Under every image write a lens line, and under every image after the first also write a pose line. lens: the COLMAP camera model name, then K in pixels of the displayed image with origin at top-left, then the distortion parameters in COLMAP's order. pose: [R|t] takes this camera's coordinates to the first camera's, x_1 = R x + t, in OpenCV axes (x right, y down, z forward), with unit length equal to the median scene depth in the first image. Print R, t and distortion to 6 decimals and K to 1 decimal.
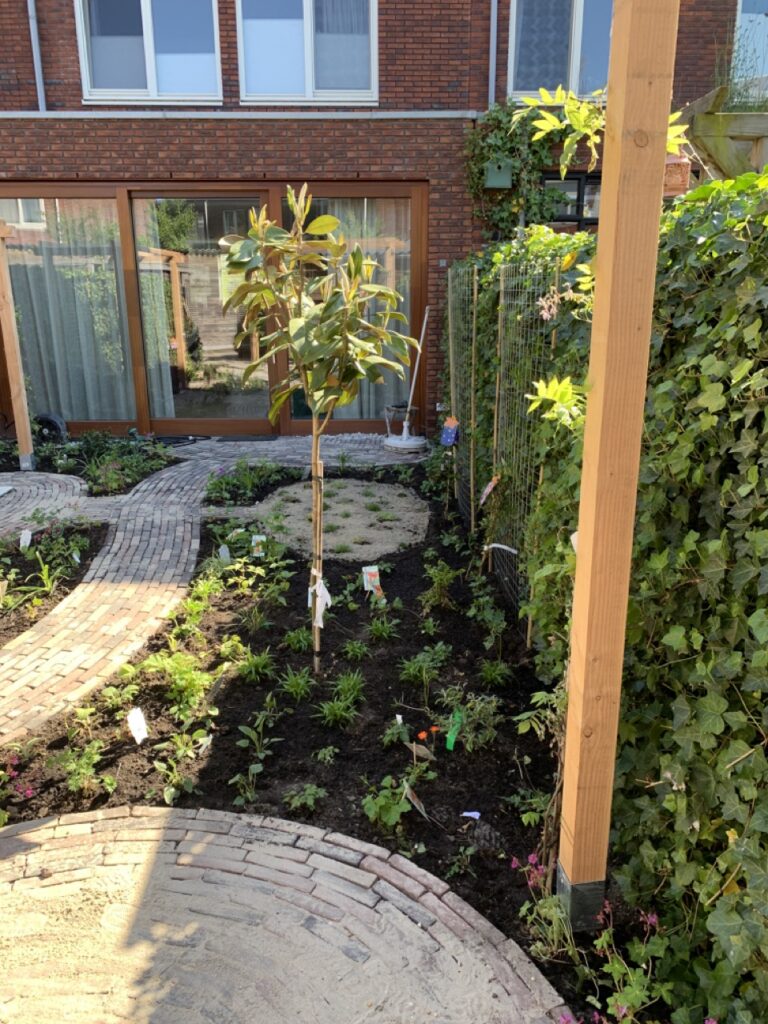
lens RADIAL K [[781.5, 0, 383.1], [0, 781.5, 519.6], [0, 0, 1]] dist [0.020862, -0.021305]
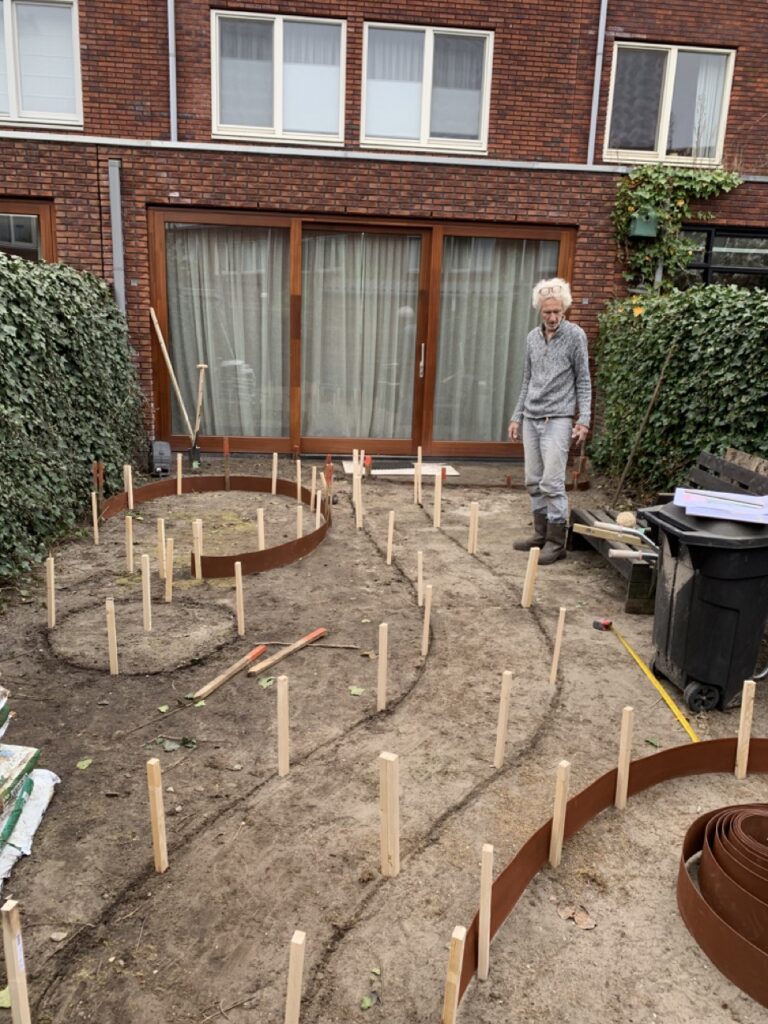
lens RADIAL K [[781.5, 0, 379.4], [0, 781.5, 504.5], [0, 0, 1]] dist [0.020862, -0.021305]
pose [[0.996771, 0.023157, 0.076890, -0.304212], [-0.018625, 0.998076, -0.059140, 0.027039], [-0.078112, 0.057517, 0.995284, -0.048872]]
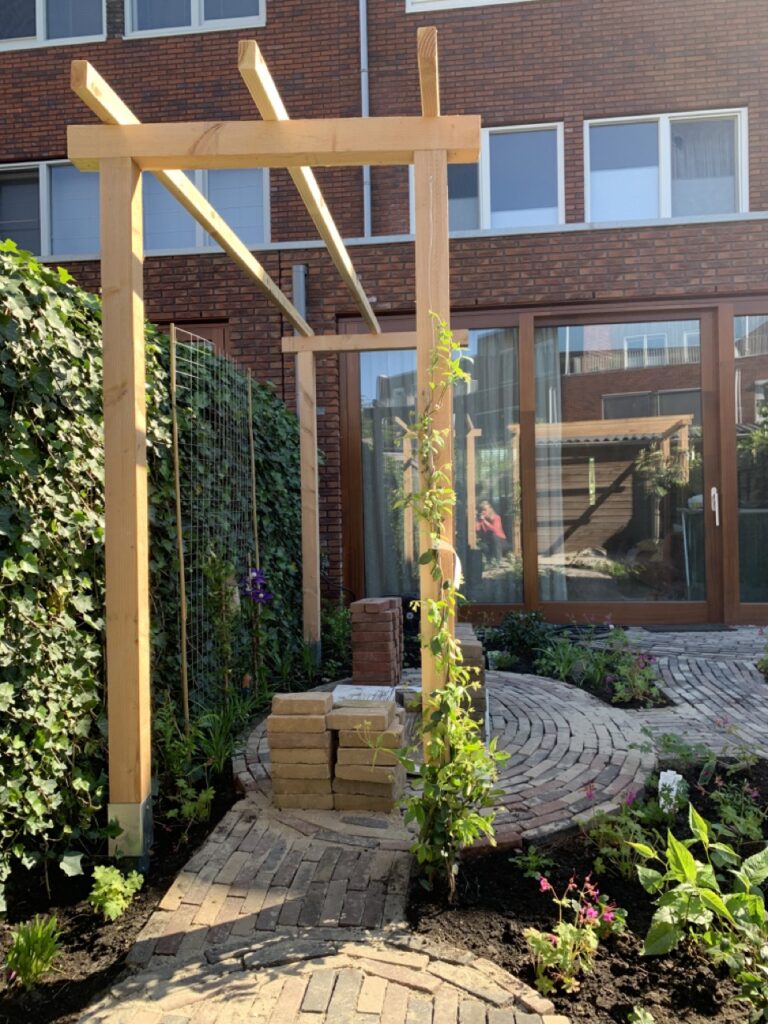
lens RADIAL K [[781.5, 0, 384.9], [0, 781.5, 507.7], [0, 0, 1]] dist [0.020862, -0.021305]
pose [[0.988618, -0.013246, -0.149865, -0.372215], [-0.029500, 0.959713, -0.279430, -0.002253], [0.147529, 0.280671, 0.948398, 0.279884]]
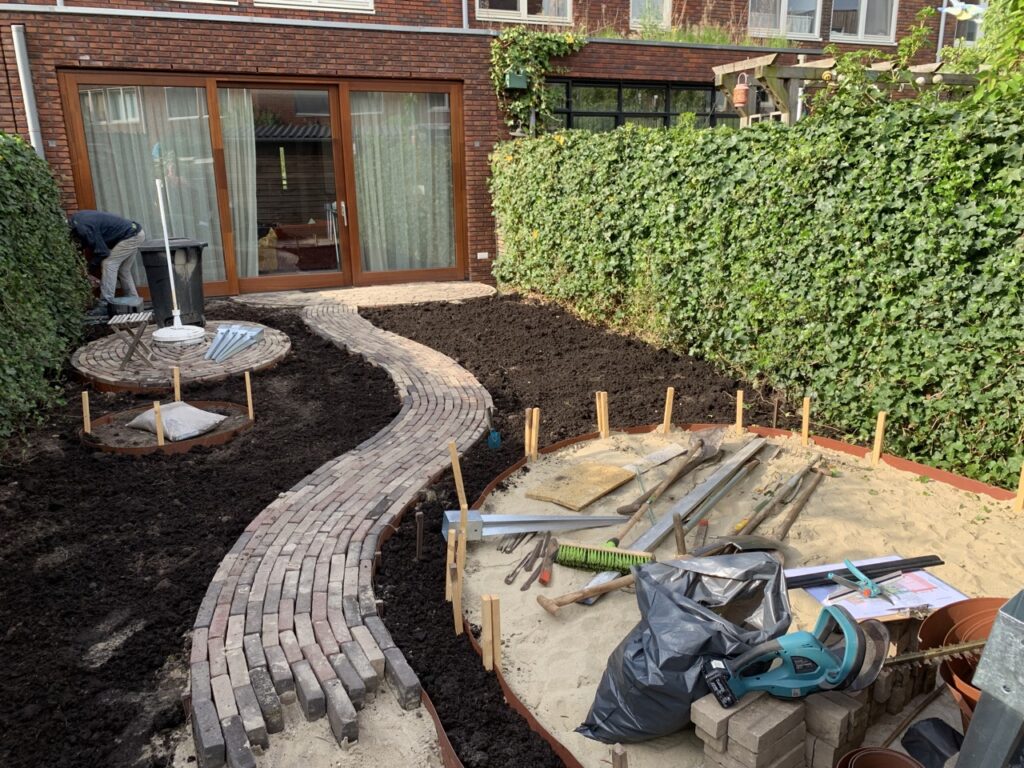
lens RADIAL K [[781.5, 0, 520.6], [0, 781.5, 373.4], [0, 0, 1]] dist [0.020862, -0.021305]
pose [[0.930531, -0.100865, 0.352049, -0.372239], [0.112280, 0.993603, -0.012104, 0.078842], [-0.348576, 0.050791, 0.935903, -0.231335]]
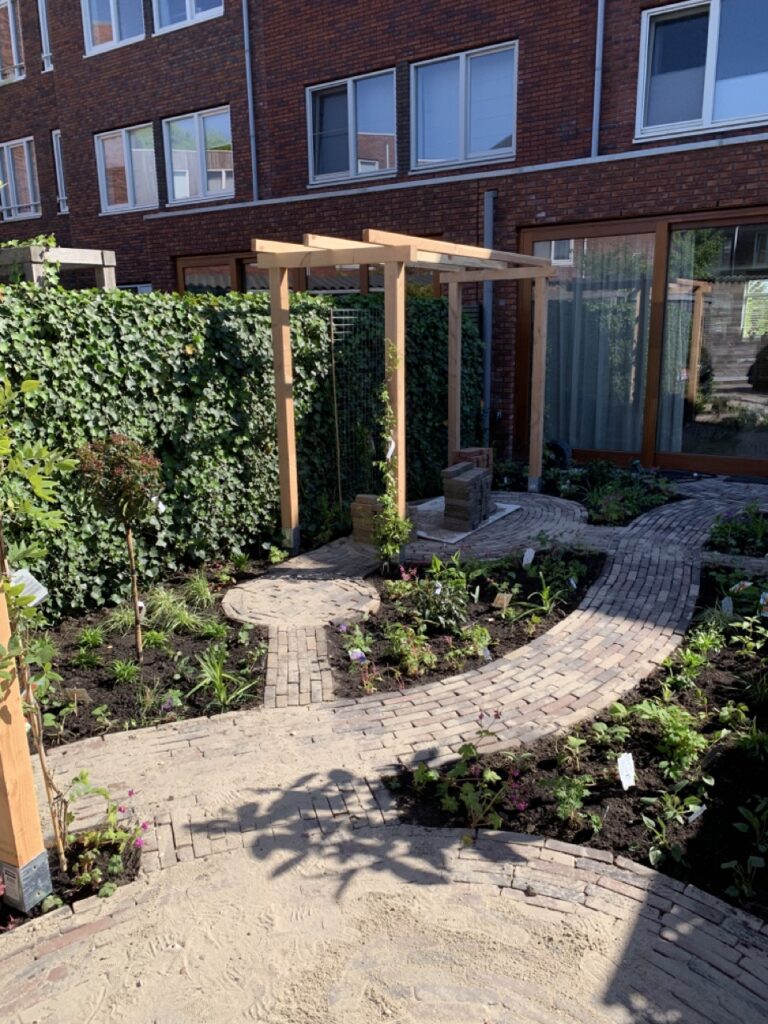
lens RADIAL K [[781.5, 0, 376.6], [0, 781.5, 519.1], [0, 0, 1]] dist [0.020862, -0.021305]
pose [[0.817158, 0.126874, -0.562278, -0.021914], [-0.146598, 0.989144, 0.010143, -0.004415], [0.557461, 0.074140, 0.826886, -0.001393]]
